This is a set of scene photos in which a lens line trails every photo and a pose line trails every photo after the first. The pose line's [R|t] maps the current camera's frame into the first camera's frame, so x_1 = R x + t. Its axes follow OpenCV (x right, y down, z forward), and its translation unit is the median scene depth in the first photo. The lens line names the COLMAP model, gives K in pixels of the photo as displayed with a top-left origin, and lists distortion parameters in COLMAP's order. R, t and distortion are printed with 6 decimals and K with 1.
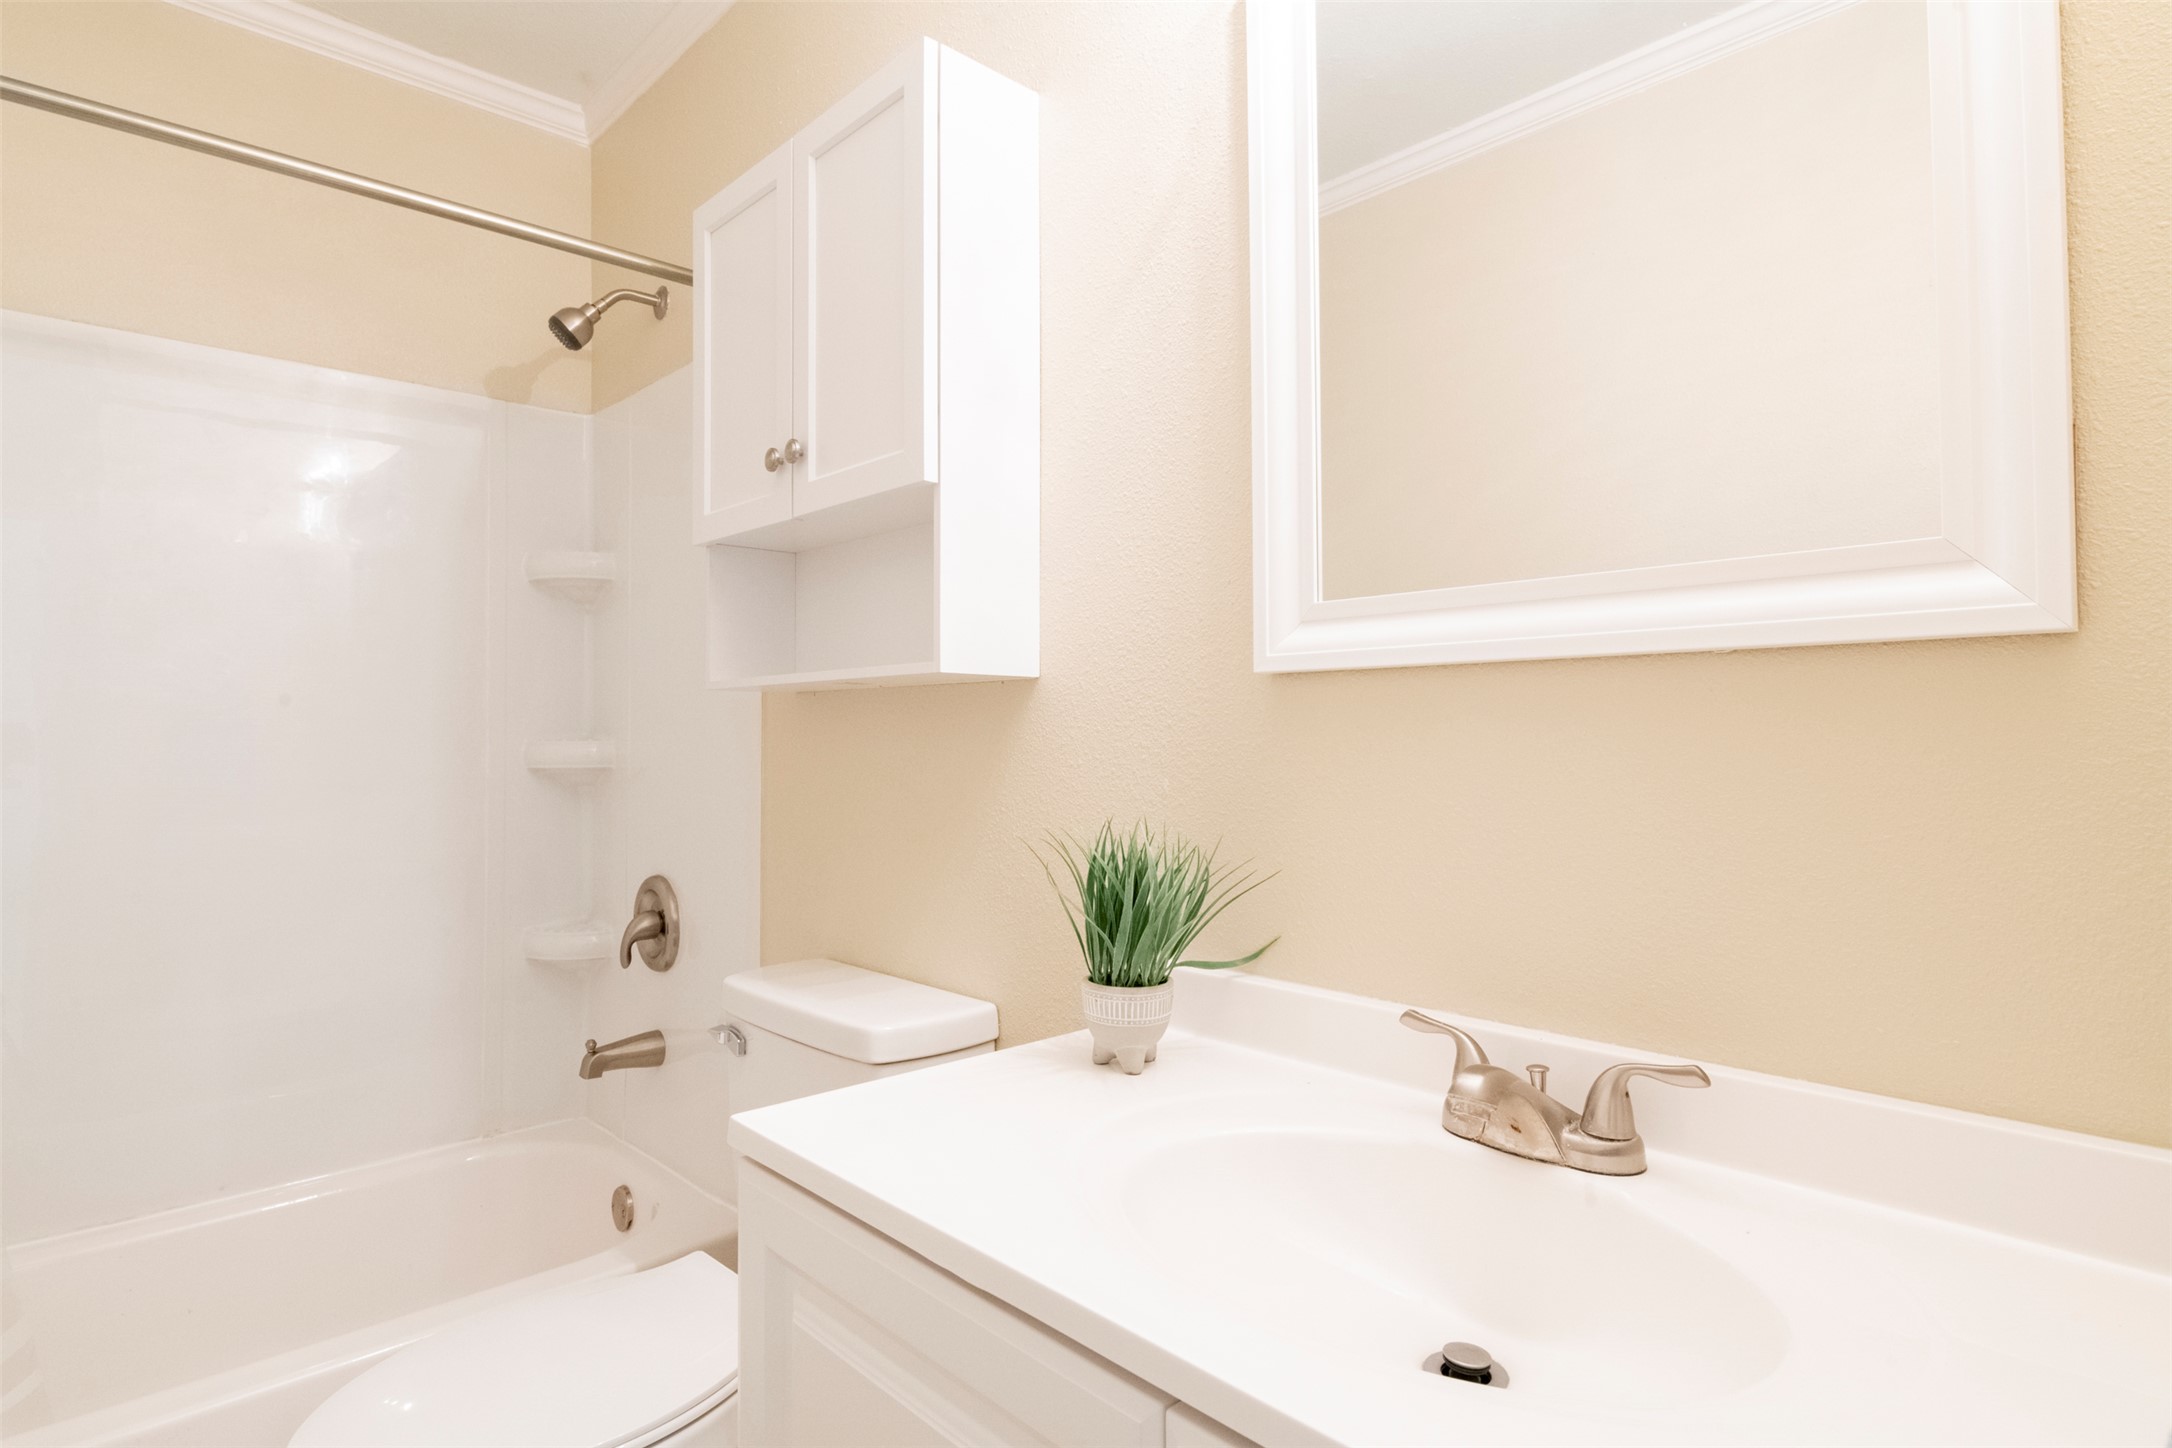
lens RADIAL K [[1167.9, 0, 1083.1], [0, 1167.9, 694.1], [0, 0, 1]] dist [0.004385, 0.000327]
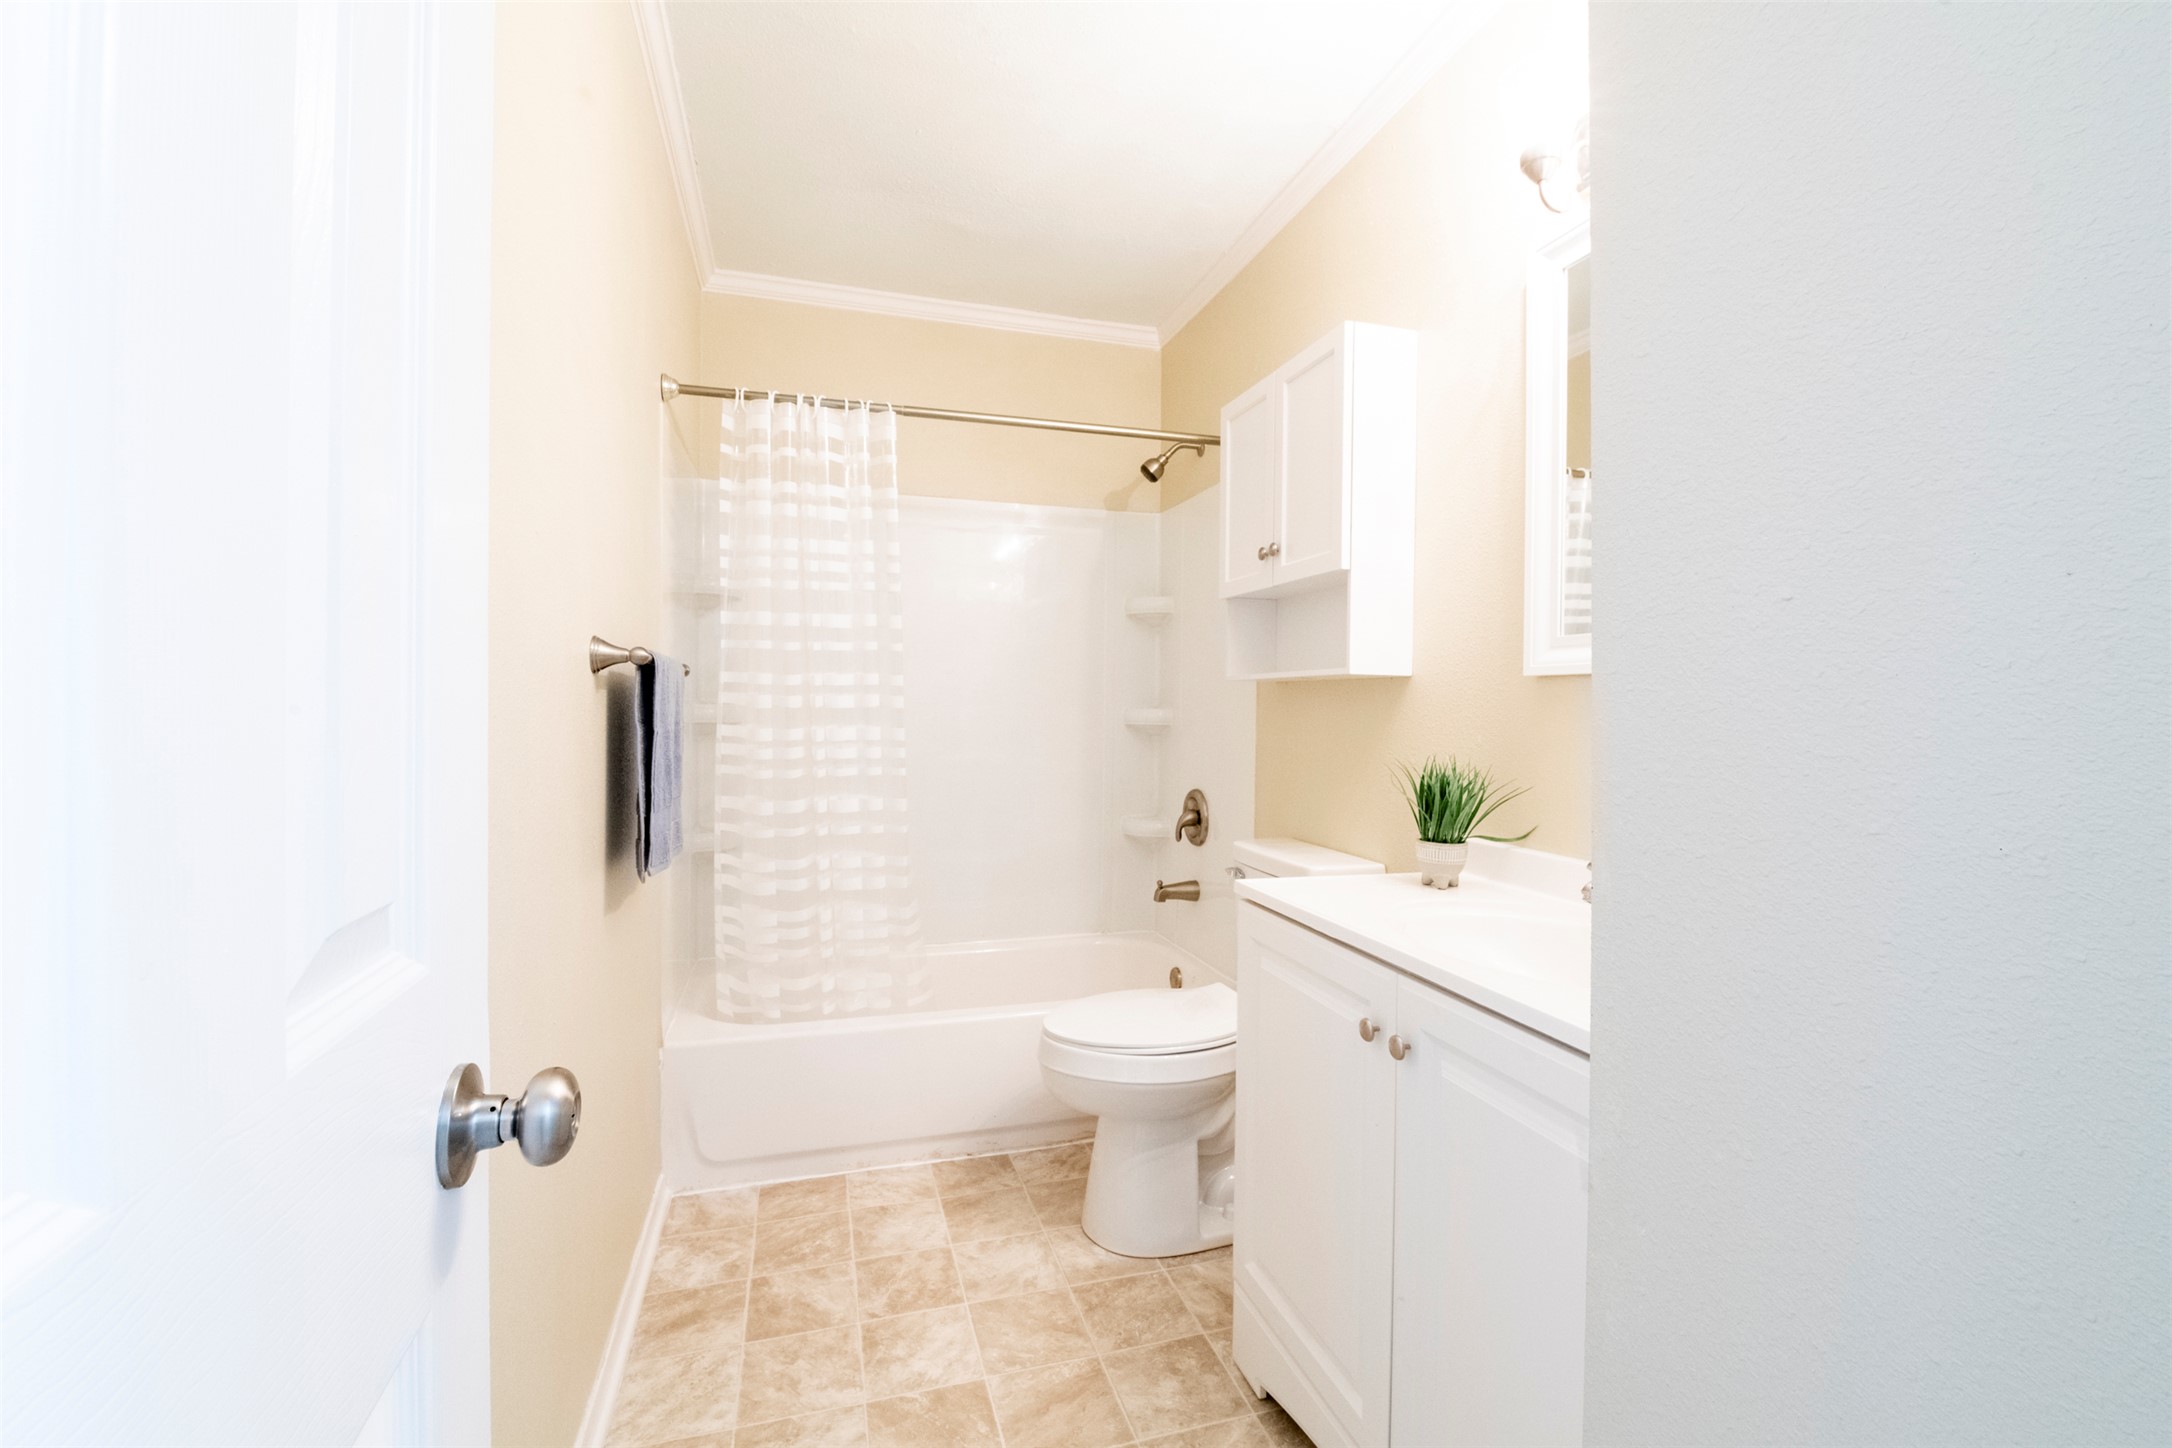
lens RADIAL K [[959.7, 0, 1091.5], [0, 959.7, 719.4], [0, 0, 1]] dist [-0.027930, -0.000755]
pose [[0.901018, 0.023087, -0.433168, 0.123948], [-0.003593, 0.998946, 0.045770, -0.011175], [0.433767, -0.039683, 0.900151, -0.393895]]
